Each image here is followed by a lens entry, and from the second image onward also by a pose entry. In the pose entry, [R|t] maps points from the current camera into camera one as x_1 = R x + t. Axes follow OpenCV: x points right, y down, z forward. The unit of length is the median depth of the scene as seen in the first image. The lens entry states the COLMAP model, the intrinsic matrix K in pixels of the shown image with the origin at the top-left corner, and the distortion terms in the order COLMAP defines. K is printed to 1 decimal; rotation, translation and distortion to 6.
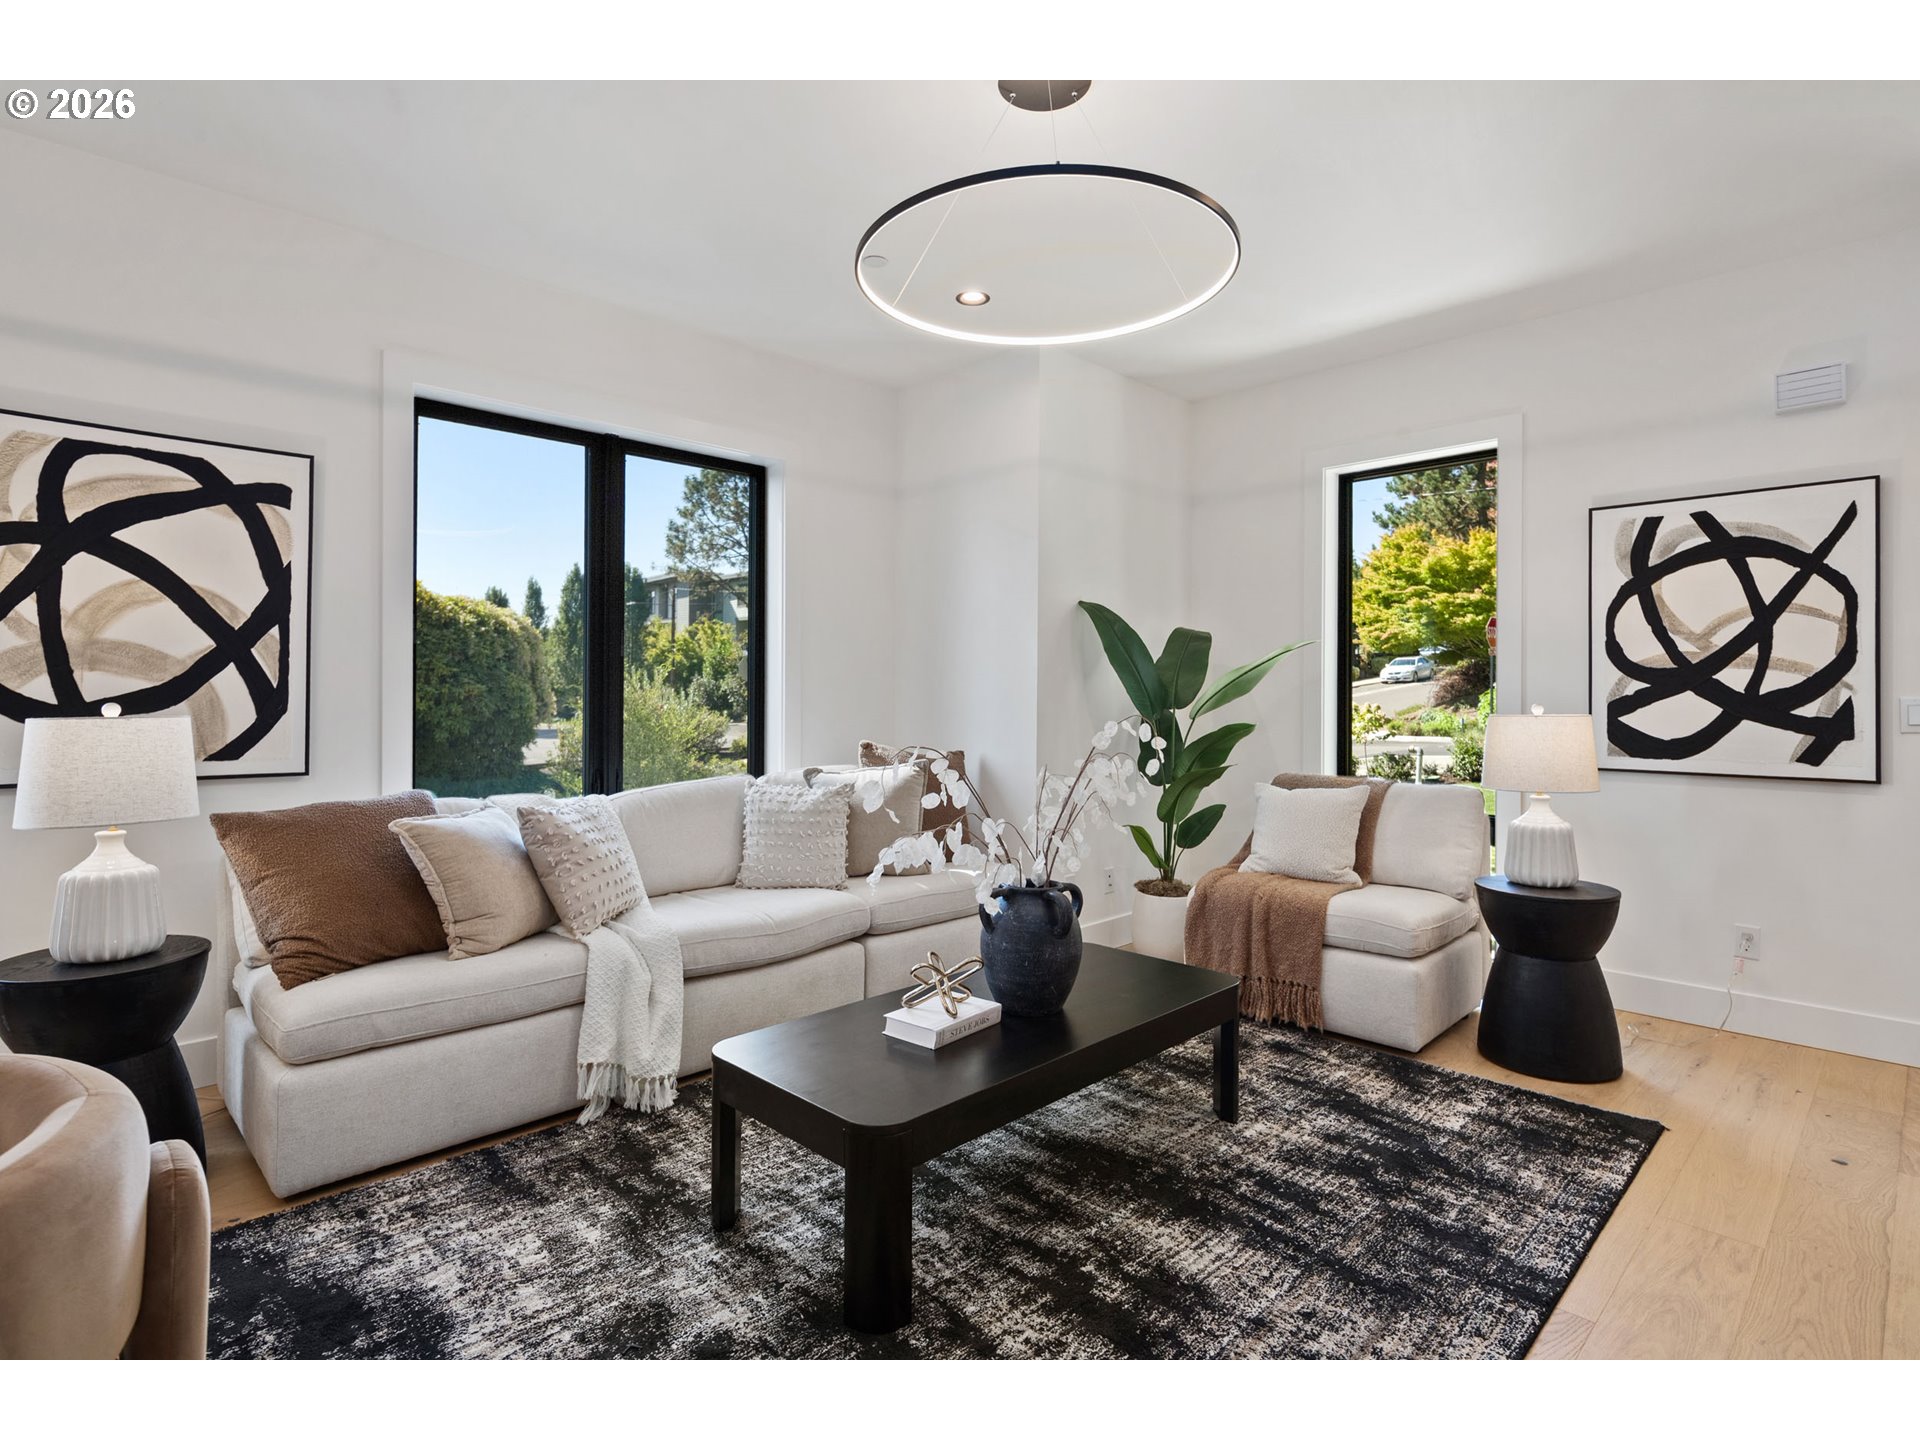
lens RADIAL K [[962.3, 0, 955.0], [0, 962.3, 710.8], [0, 0, 1]] dist [-0.013462, -0.001019]
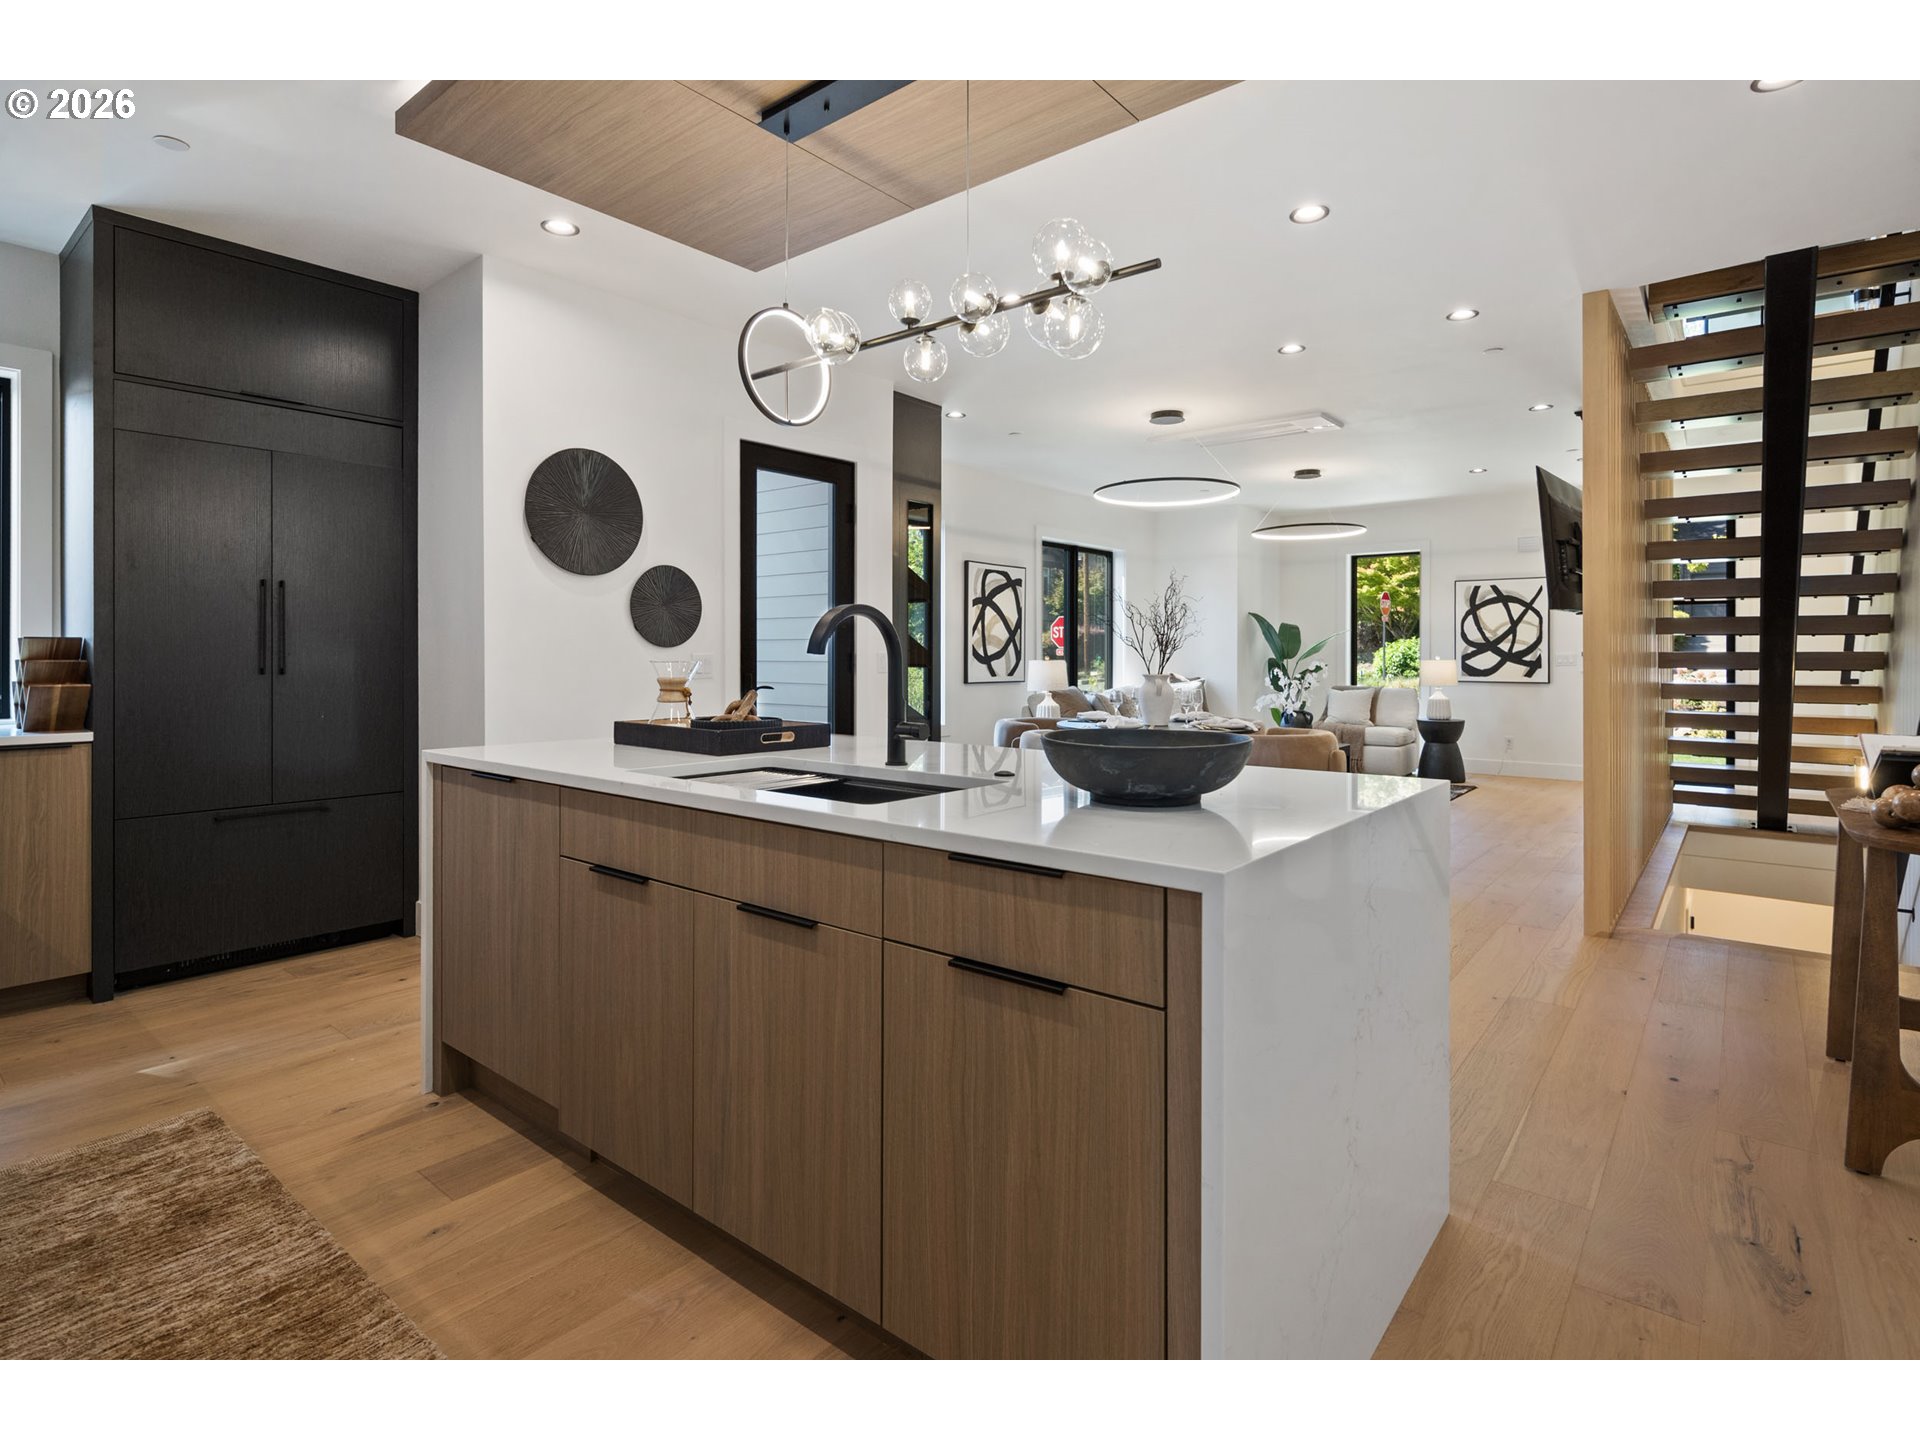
lens RADIAL K [[962.3, 0, 972.3], [0, 962.3, 673.0], [0, 0, 1]] dist [-0.013462, -0.001019]
pose [[0.993522, -0.003864, 0.113573, -1.035097], [0.003653, 0.999991, 0.002072, 0.030868], [-0.113580, -0.001644, 0.993528, -1.592774]]
